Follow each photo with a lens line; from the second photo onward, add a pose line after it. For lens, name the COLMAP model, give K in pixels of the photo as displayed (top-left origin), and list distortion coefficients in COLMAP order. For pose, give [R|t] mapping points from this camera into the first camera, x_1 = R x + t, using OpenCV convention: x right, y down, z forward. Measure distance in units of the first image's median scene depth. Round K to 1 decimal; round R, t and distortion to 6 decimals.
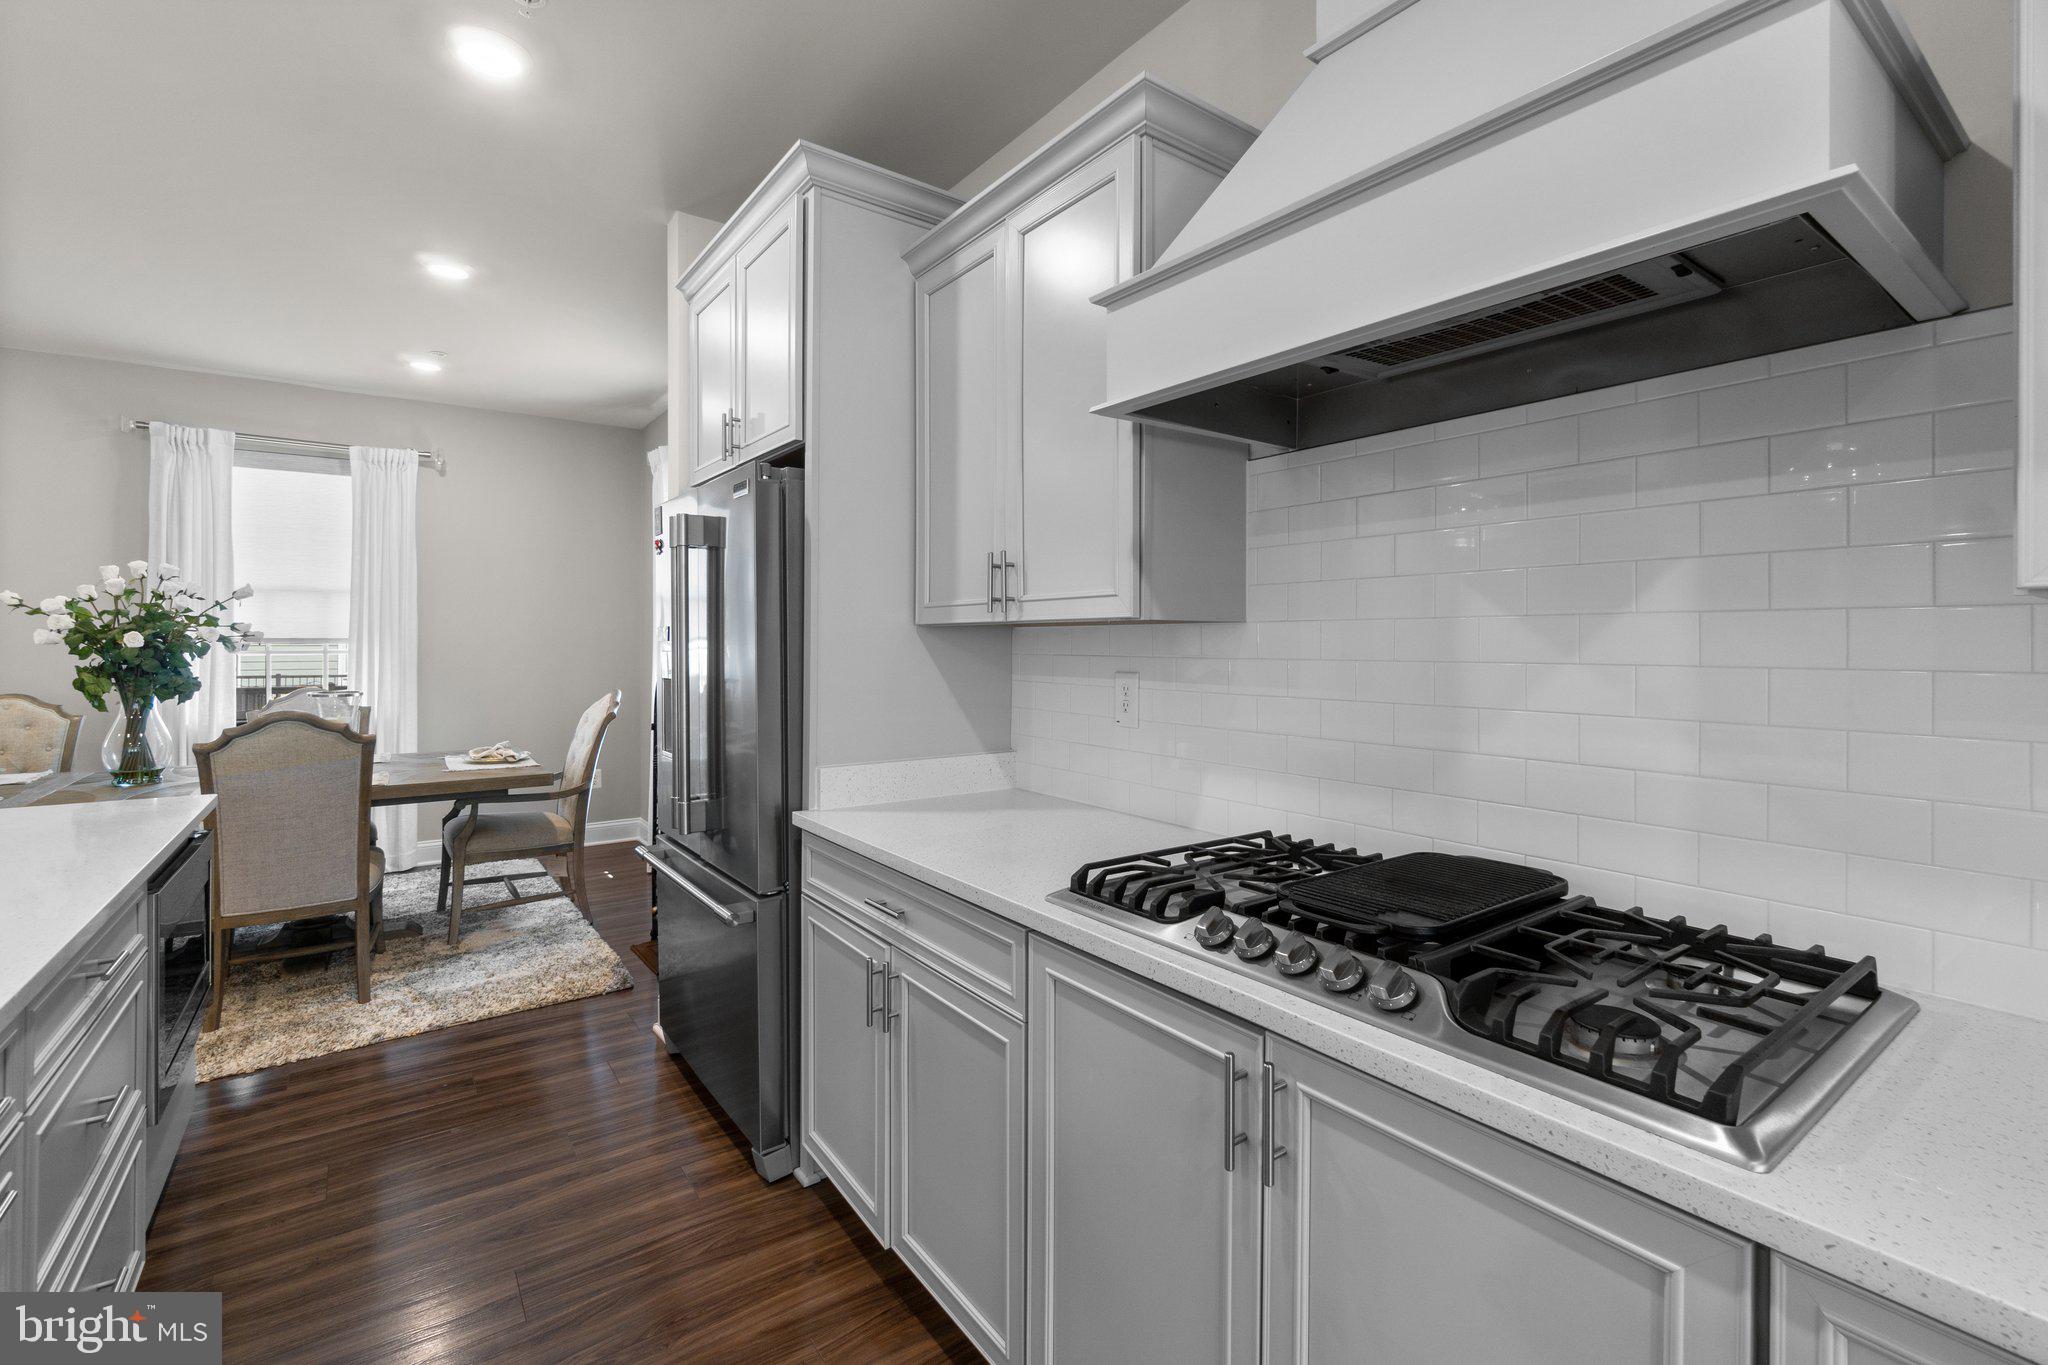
lens RADIAL K [[891.7, 0, 1008.8], [0, 891.7, 642.9], [0, 0, 1]] dist [-0.010118, 0.000210]
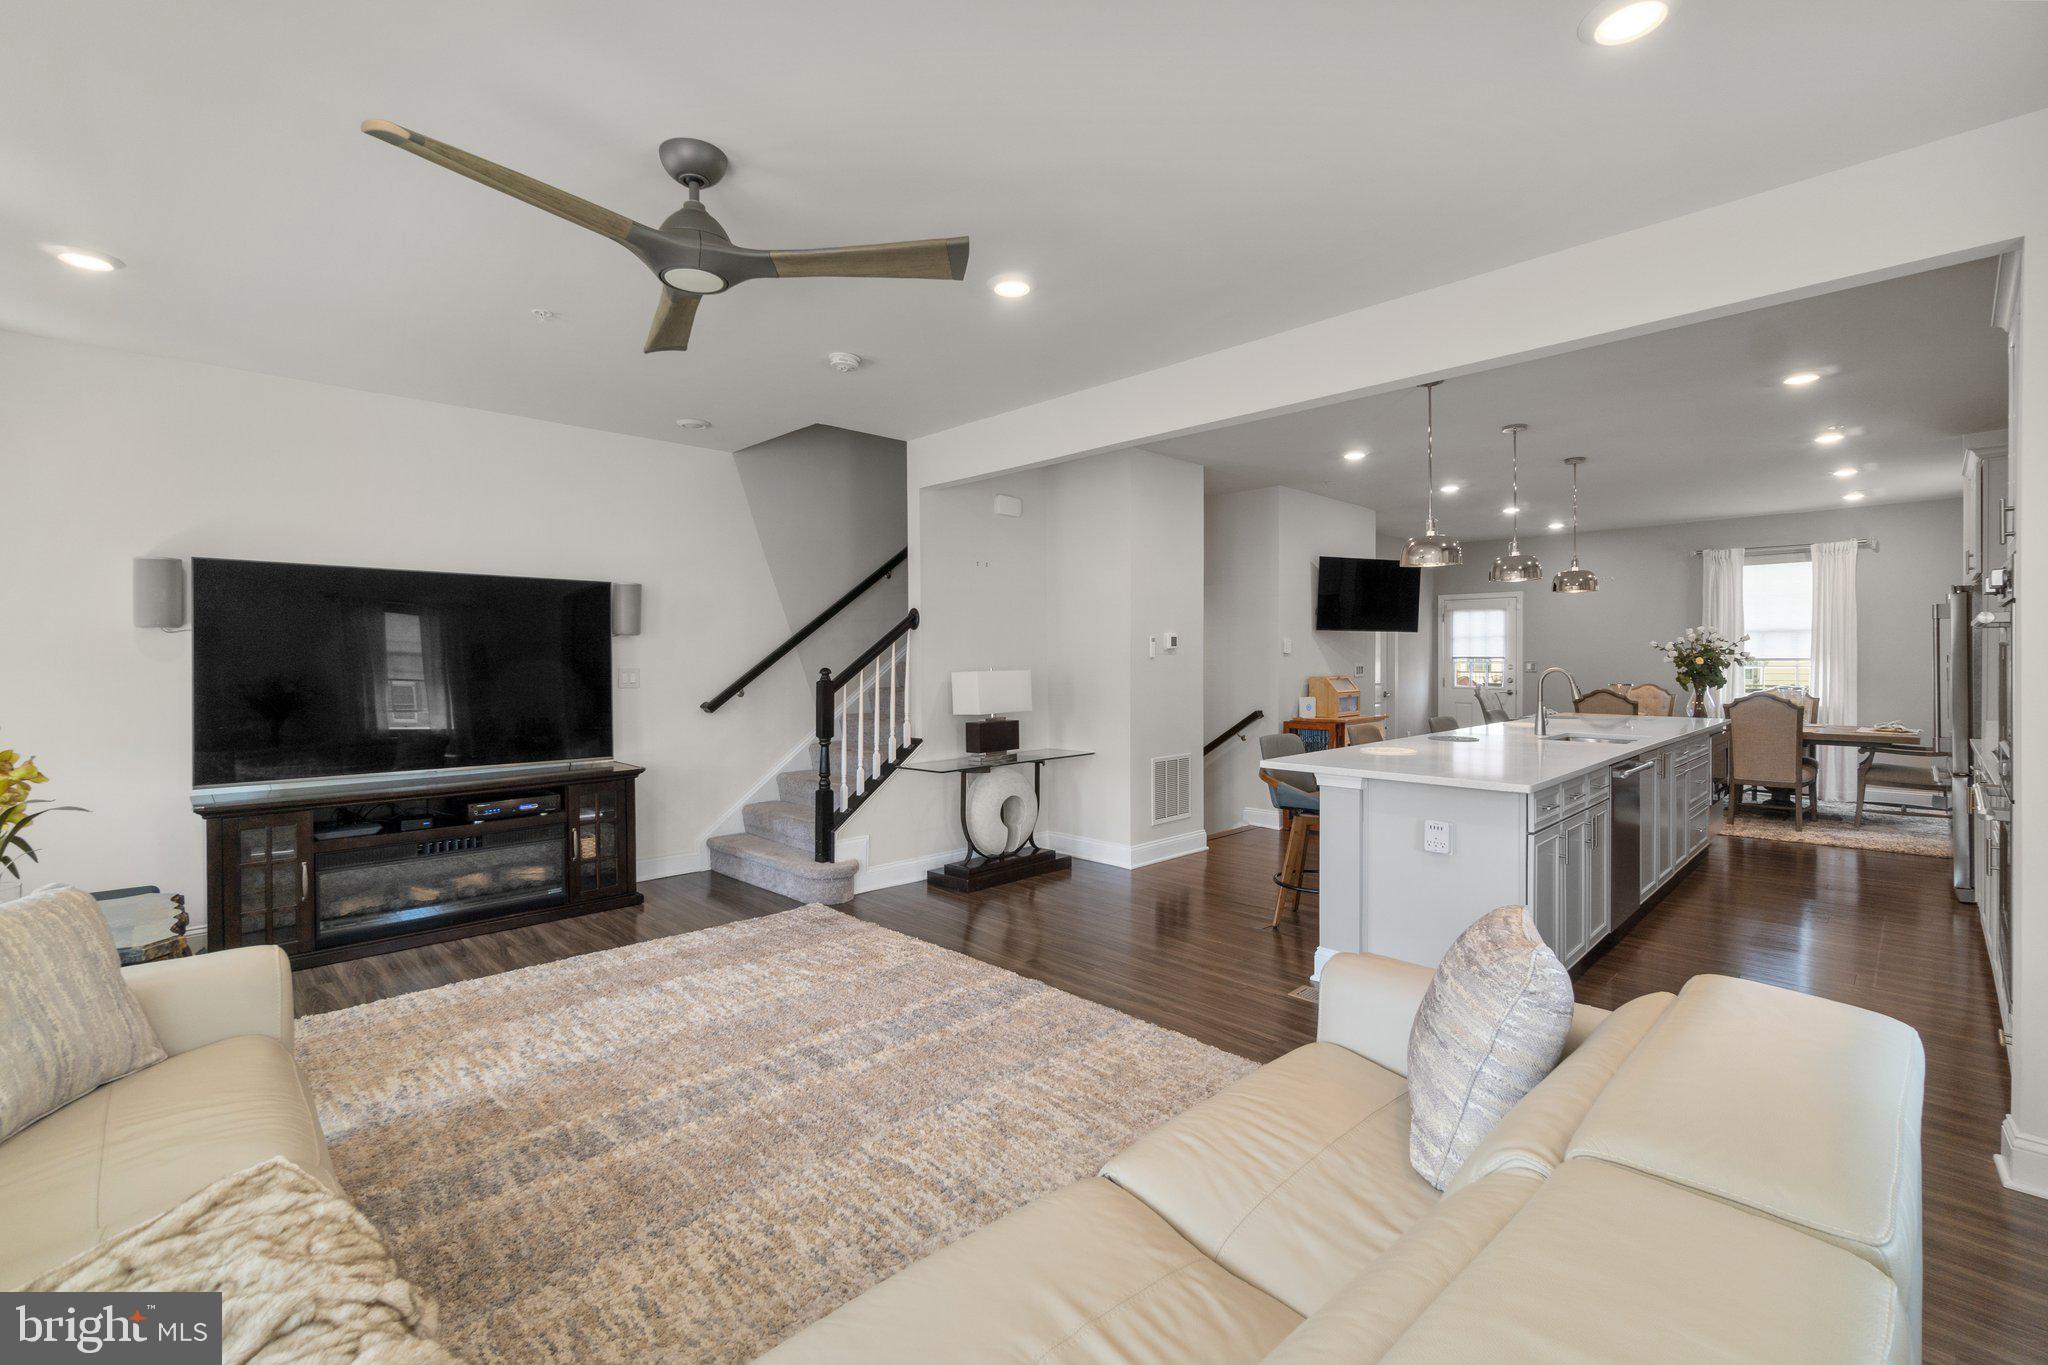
lens RADIAL K [[891.7, 0, 1010.7], [0, 891.7, 664.3], [0, 0, 1]] dist [-0.010118, 0.000210]
pose [[0.142797, 0.003277, -0.989747, 1.061149], [0.006609, 0.999969, 0.004265, -0.015960], [0.989730, -0.007150, 0.142771, -1.128725]]
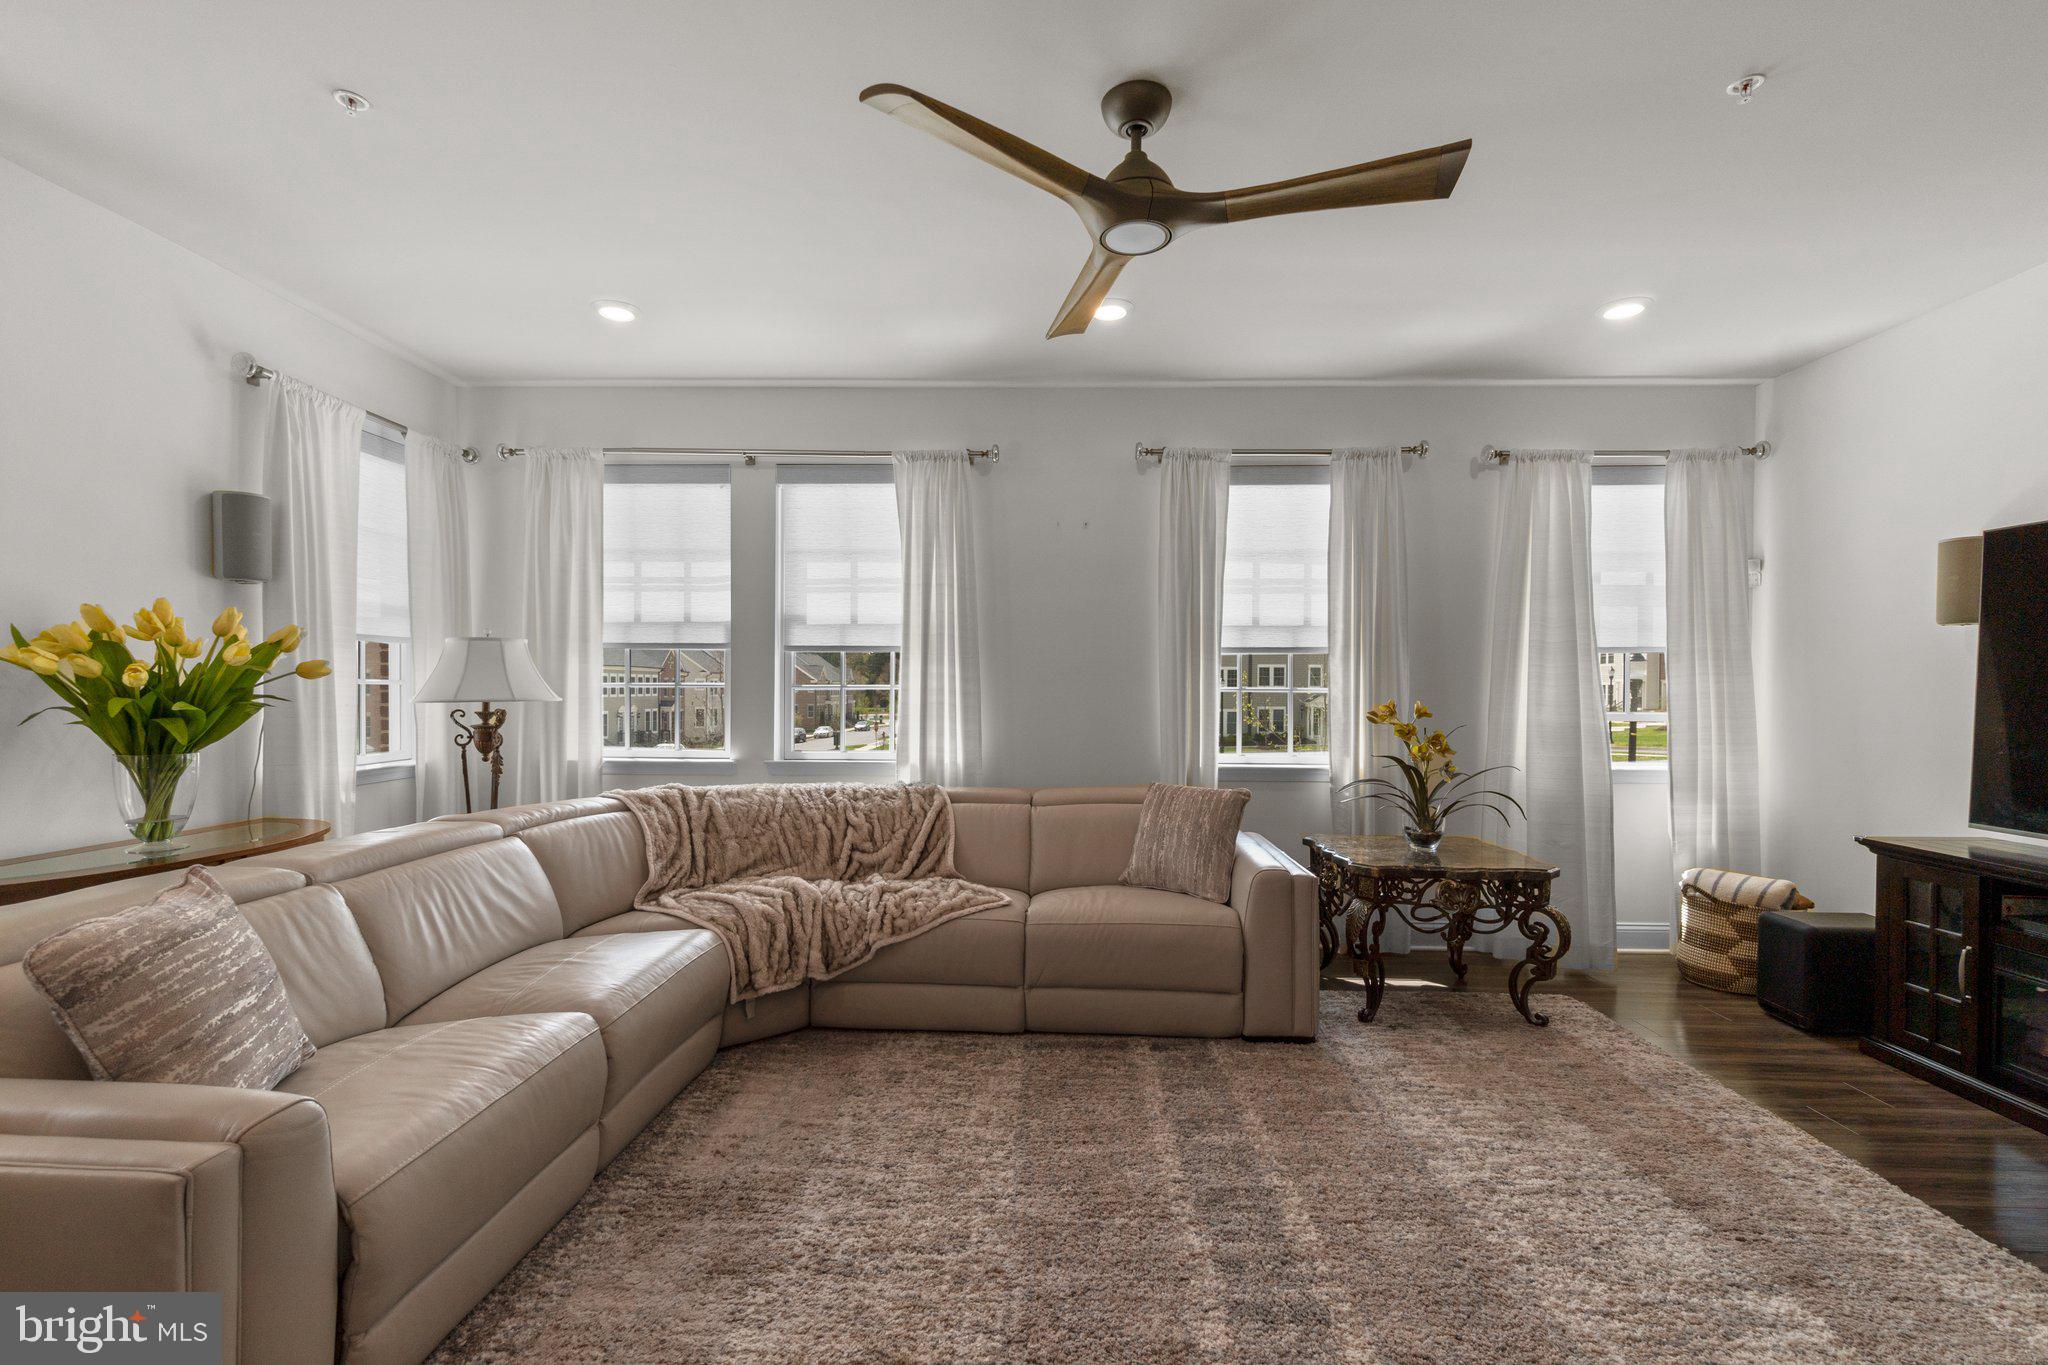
lens RADIAL K [[891.7, 0, 1016.3], [0, 891.7, 687.1], [0, 0, 1]] dist [-0.010118, 0.000210]
pose [[-0.791914, -0.009566, 0.610557, -0.062461], [-0.010094, 0.999946, 0.002574, 0.011176], [-0.610549, -0.004125, -0.791968, -0.676369]]
